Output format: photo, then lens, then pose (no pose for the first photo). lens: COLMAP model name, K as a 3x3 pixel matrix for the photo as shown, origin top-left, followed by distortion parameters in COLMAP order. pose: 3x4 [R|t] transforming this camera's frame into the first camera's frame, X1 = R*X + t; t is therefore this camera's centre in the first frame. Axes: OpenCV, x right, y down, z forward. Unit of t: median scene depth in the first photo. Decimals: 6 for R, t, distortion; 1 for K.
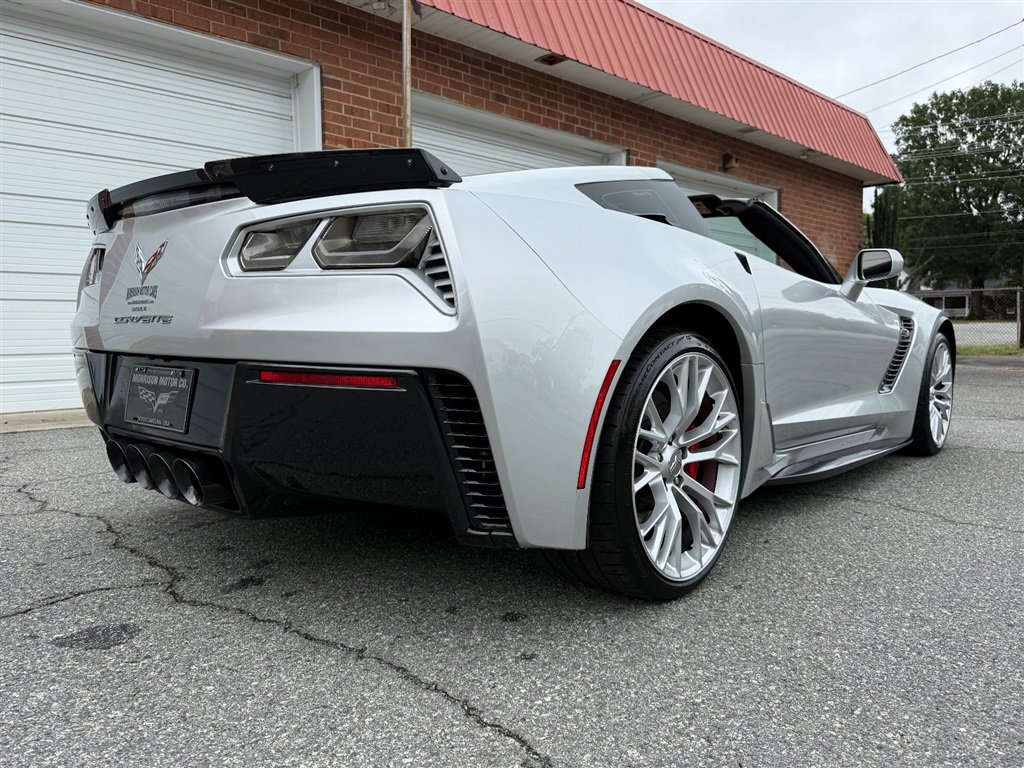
lens RADIAL K [[750.6, 0, 509.5], [0, 750.6, 376.9], [0, 0, 1]] dist [0.032967, -0.047457]
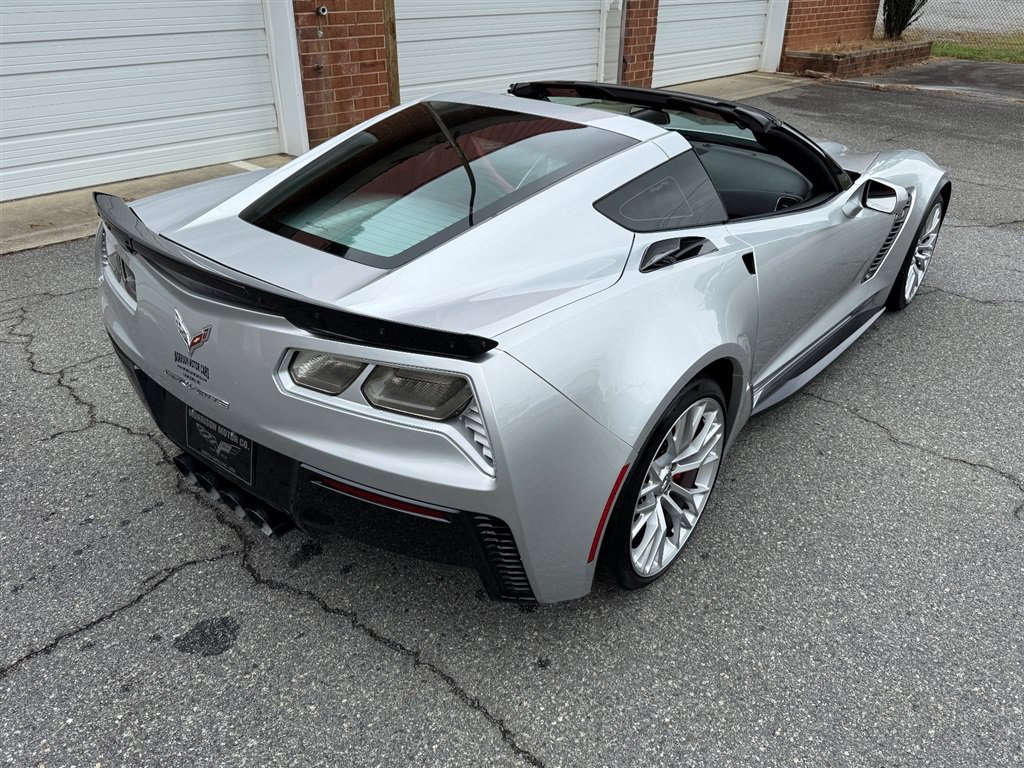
lens RADIAL K [[750.6, 0, 513.3], [0, 750.6, 381.1], [0, 0, 1]] dist [0.032967, -0.047457]
pose [[0.999417, 0.001981, 0.034087, -0.074329], [-0.015876, 0.910802, 0.412538, -0.625907], [-0.030230, -0.412839, 0.910302, -0.007188]]
